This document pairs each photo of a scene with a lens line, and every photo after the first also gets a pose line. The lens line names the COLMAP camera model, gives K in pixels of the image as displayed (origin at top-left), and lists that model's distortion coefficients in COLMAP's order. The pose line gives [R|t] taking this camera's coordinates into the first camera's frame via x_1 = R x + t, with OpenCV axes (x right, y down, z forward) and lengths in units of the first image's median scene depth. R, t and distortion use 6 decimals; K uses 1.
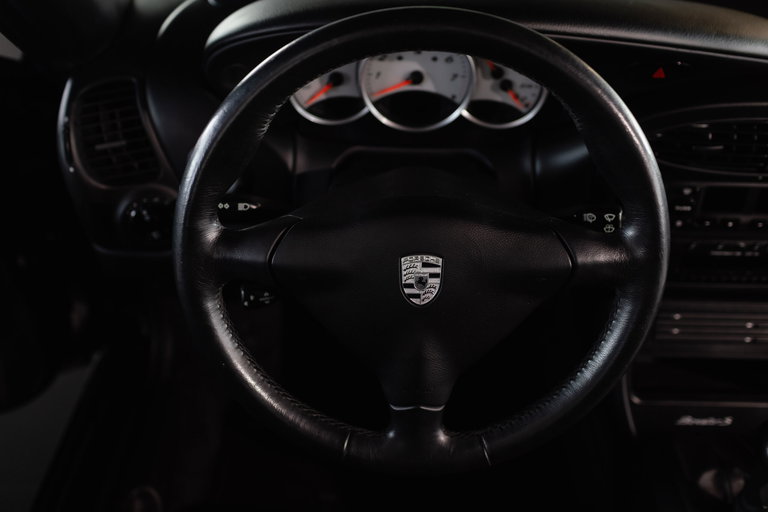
lens RADIAL K [[768.5, 0, 406.3], [0, 768.5, 254.9], [0, 0, 1]] dist [-0.006601, 0.006511]
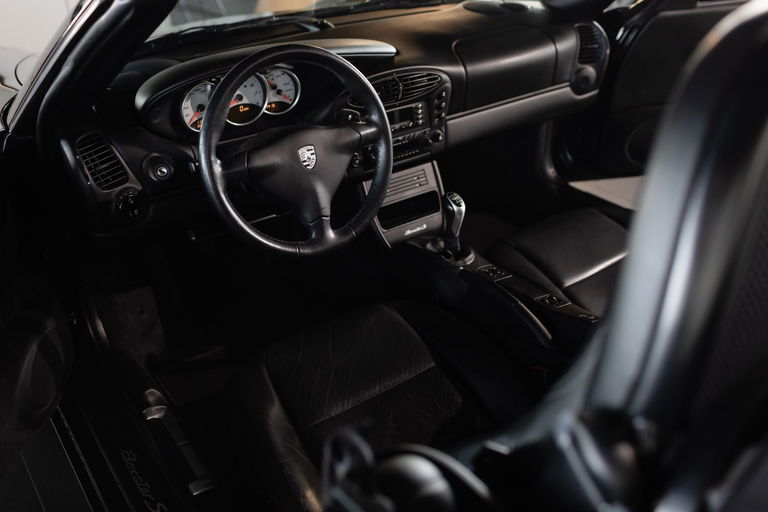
lens RADIAL K [[735.2, 0, 384.0], [0, 735.2, 256.0], [0, 0, 1]] dist [-0.002771, -0.003273]
pose [[0.813979, -0.322374, 0.483231, -0.729478], [0.385327, 0.922158, -0.033872, 0.355885], [-0.434696, 0.213773, 0.874837, -0.741555]]
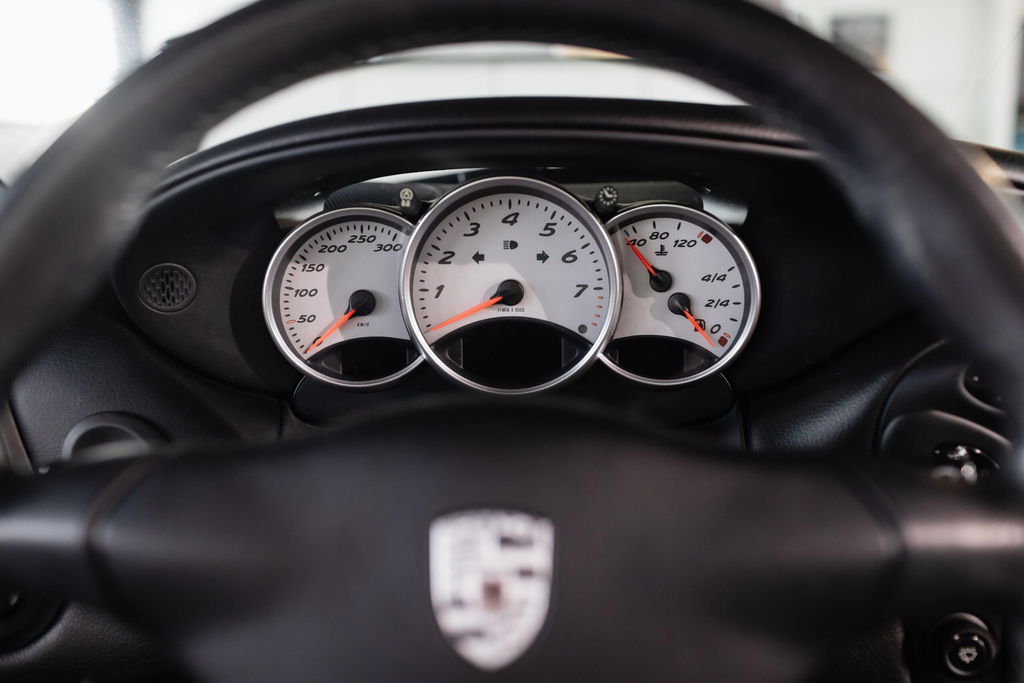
lens RADIAL K [[980.2, 0, 512.0], [0, 980.2, 341.5], [0, 0, 1]] dist [-0.002771, -0.003273]
pose [[0.998973, -0.031875, -0.032215, 0.034989], [0.015005, 0.903389, -0.428559, 0.093313], [0.042763, 0.427635, 0.902939, 0.390822]]
